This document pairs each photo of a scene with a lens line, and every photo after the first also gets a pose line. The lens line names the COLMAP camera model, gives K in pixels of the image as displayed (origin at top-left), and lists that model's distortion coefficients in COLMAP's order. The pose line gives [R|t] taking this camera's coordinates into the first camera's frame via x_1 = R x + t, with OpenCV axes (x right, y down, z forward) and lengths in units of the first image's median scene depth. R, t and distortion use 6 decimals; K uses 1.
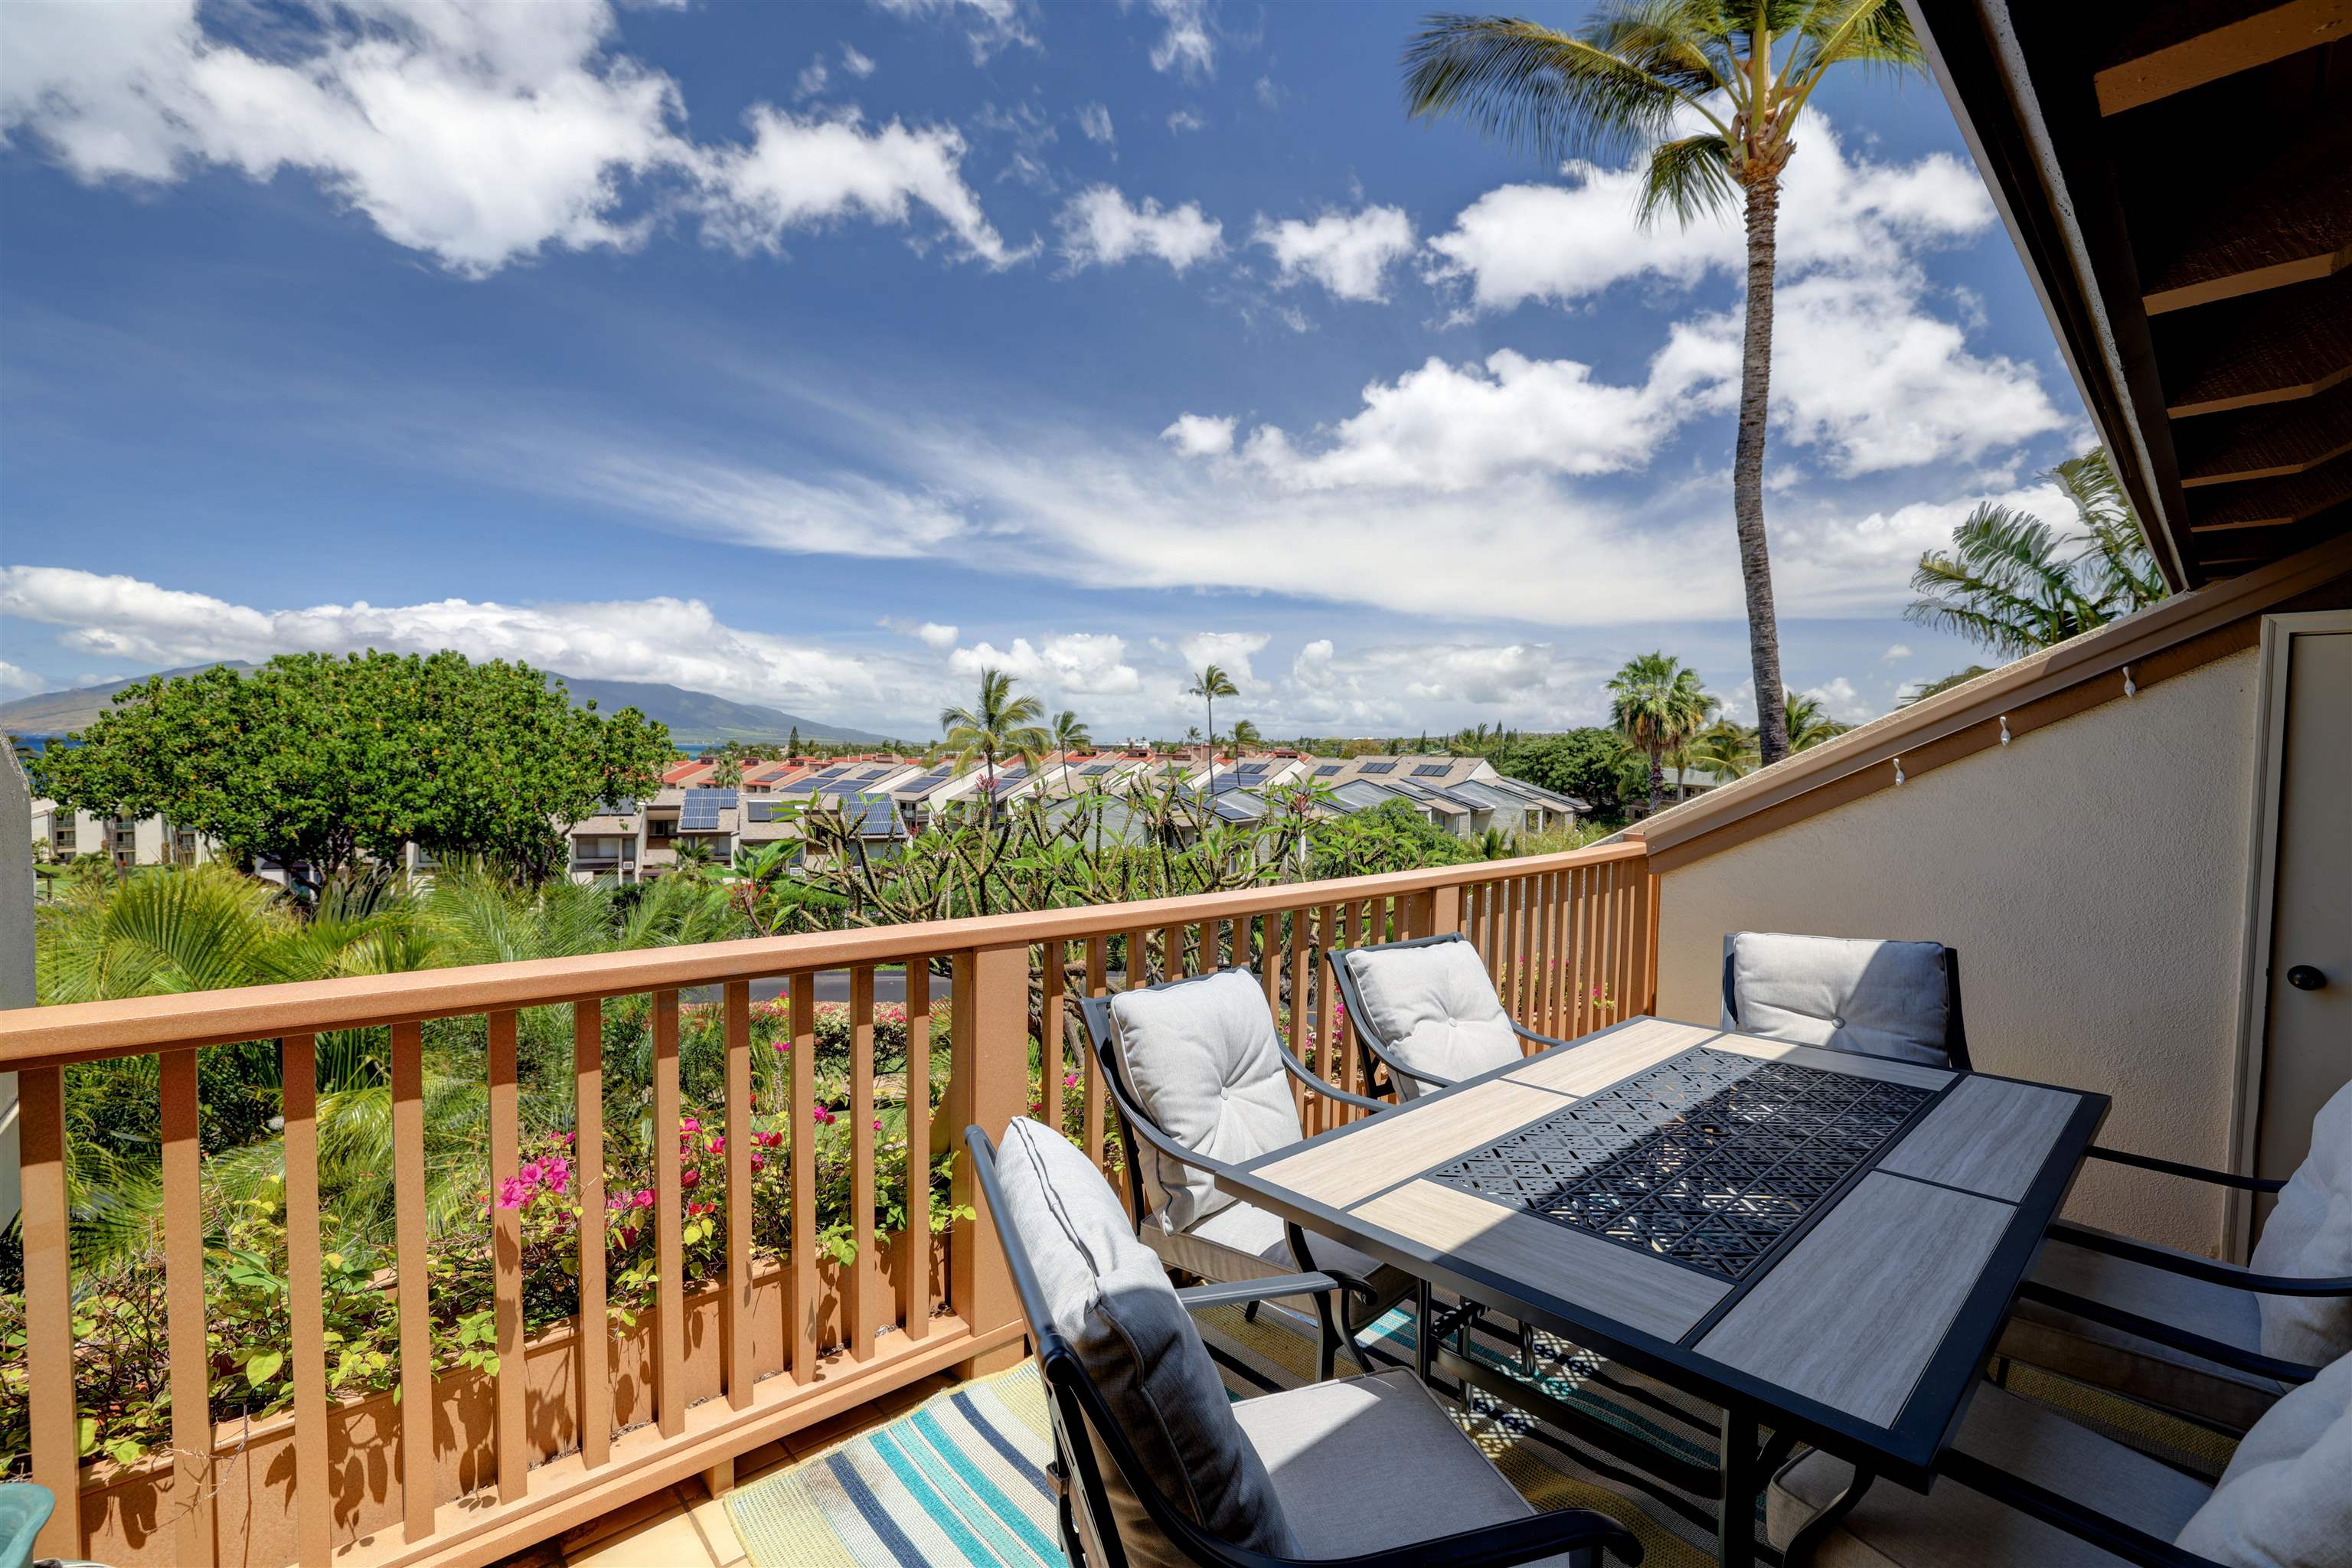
lens RADIAL K [[996.6, 0, 1176.0], [0, 996.6, 784.0], [0, 0, 1]] dist [-0.020157, 0.000297]
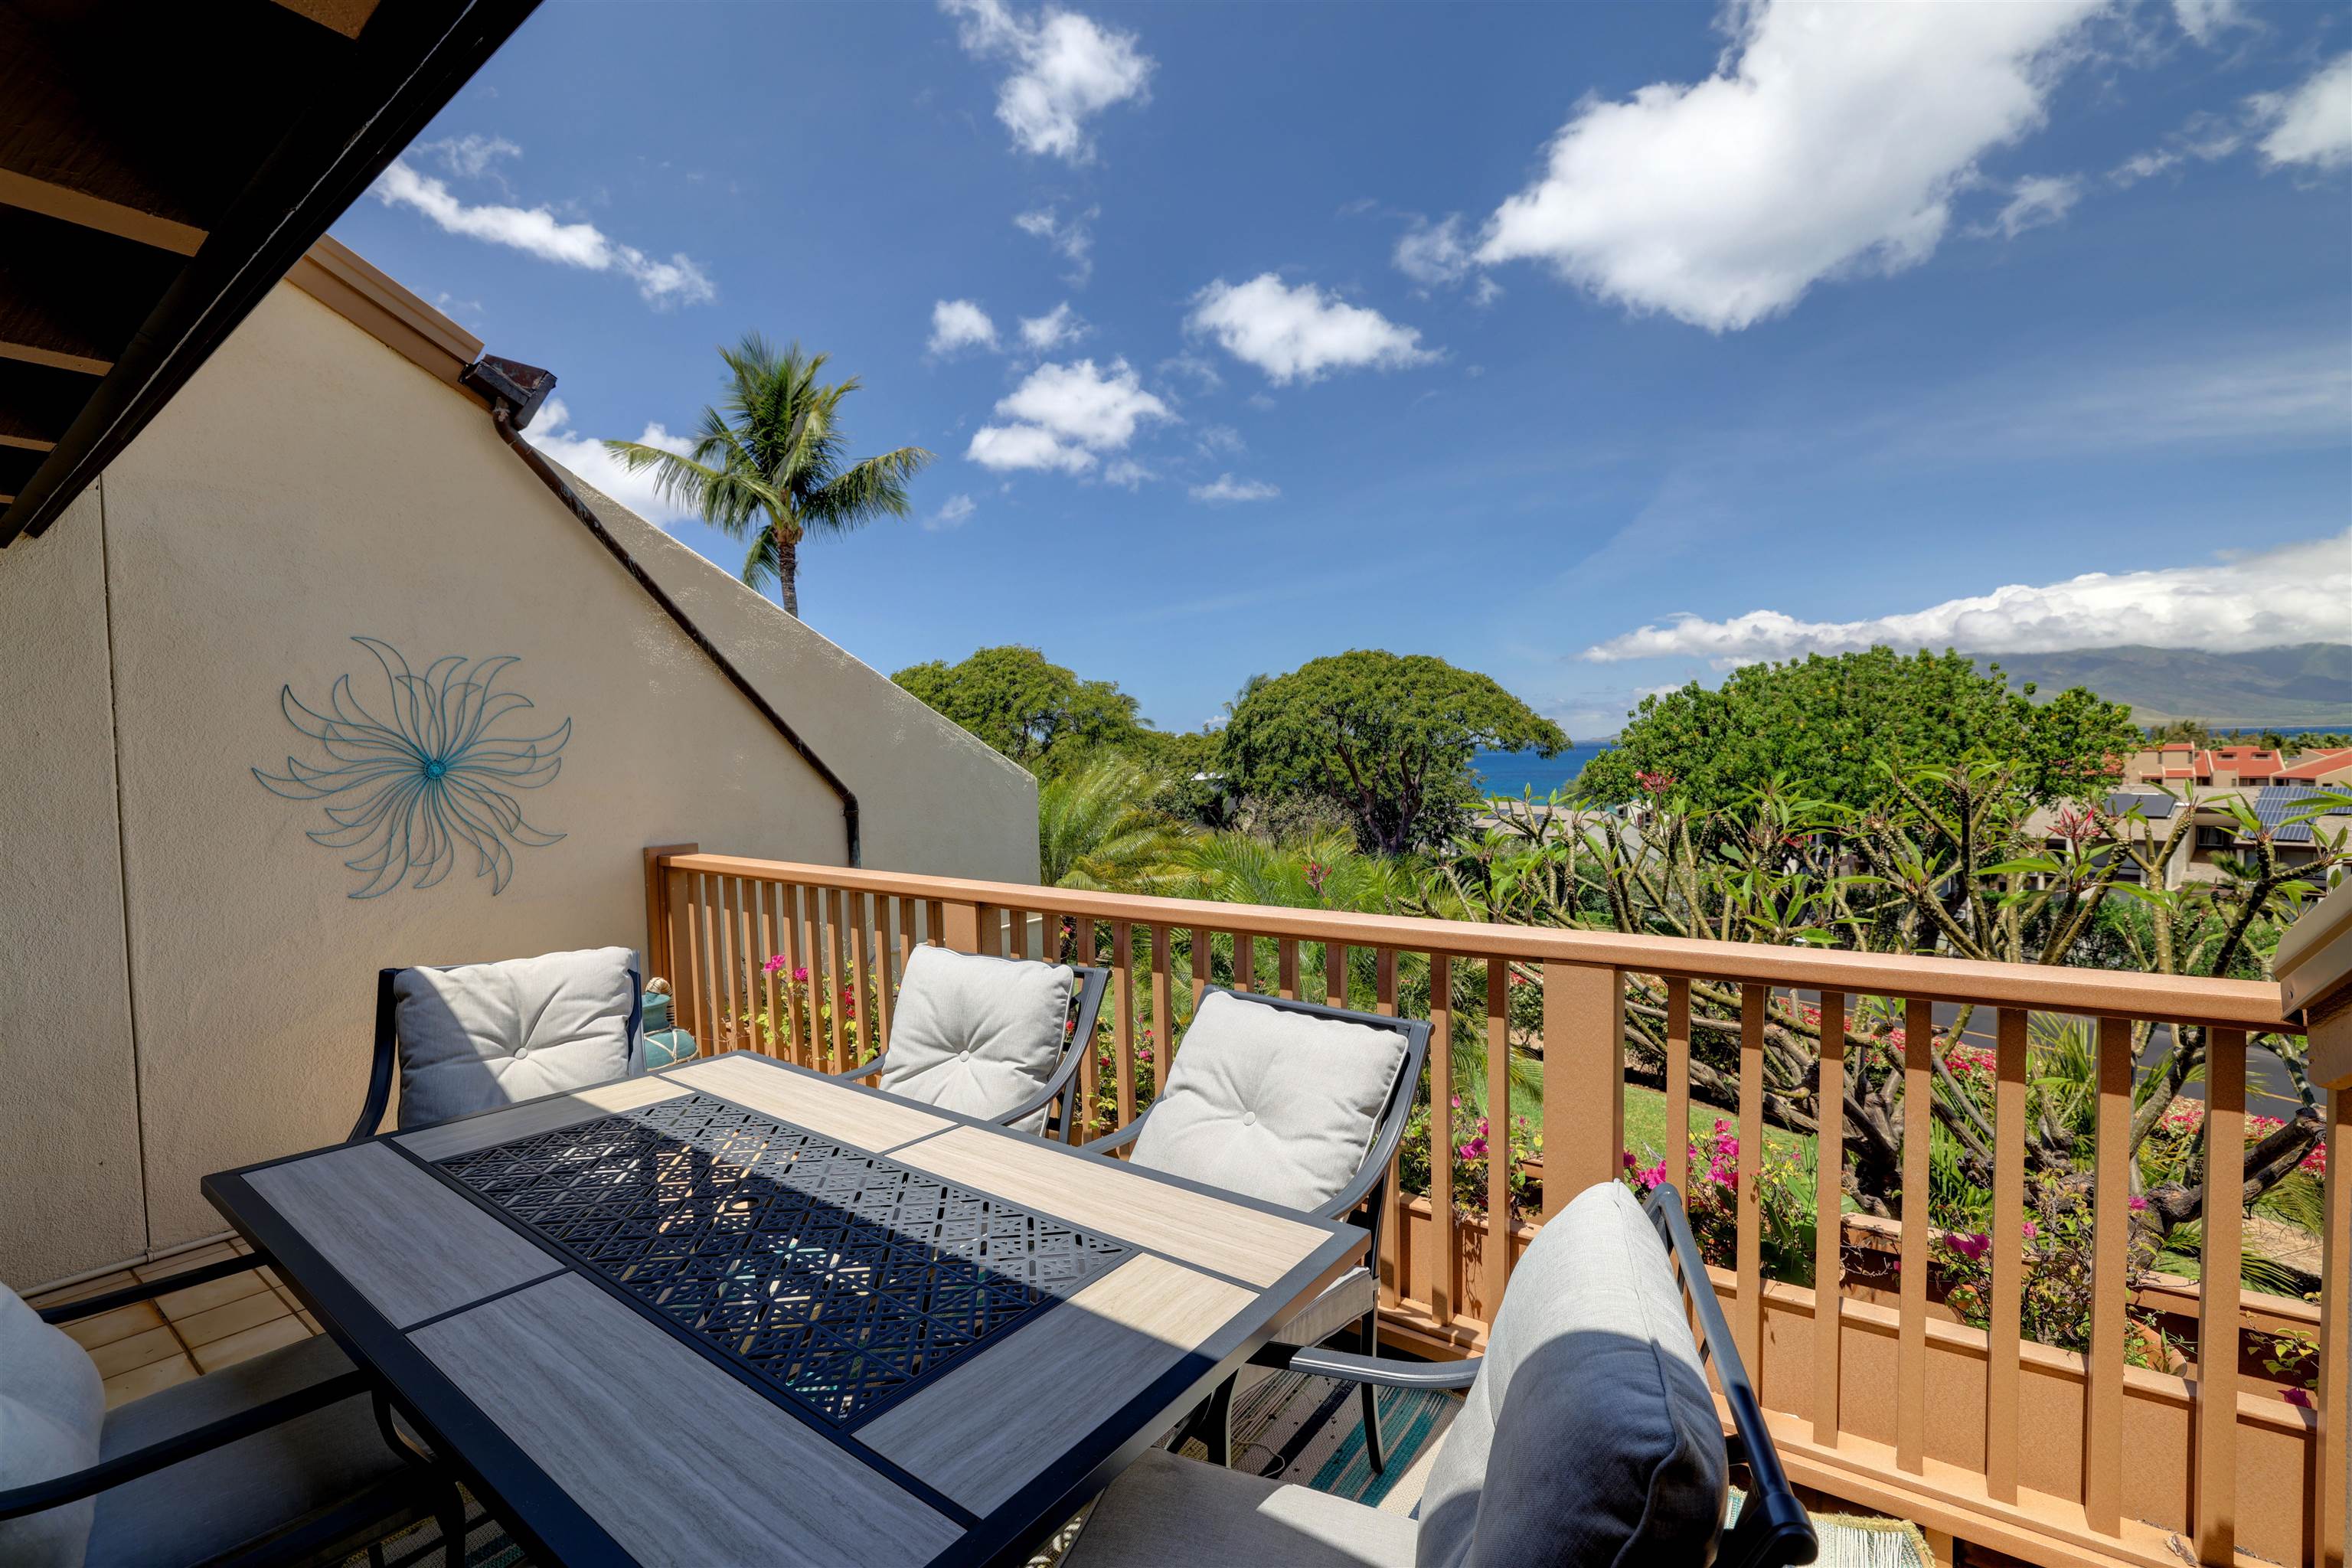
lens RADIAL K [[996.6, 0, 1176.0], [0, 996.6, 784.0], [0, 0, 1]] dist [-0.020157, 0.000297]
pose [[0.214112, 0.010553, -0.976752, 0.112085], [-0.003934, 0.999943, 0.009941, -0.002048], [0.976801, 0.001714, 0.214141, 0.090079]]
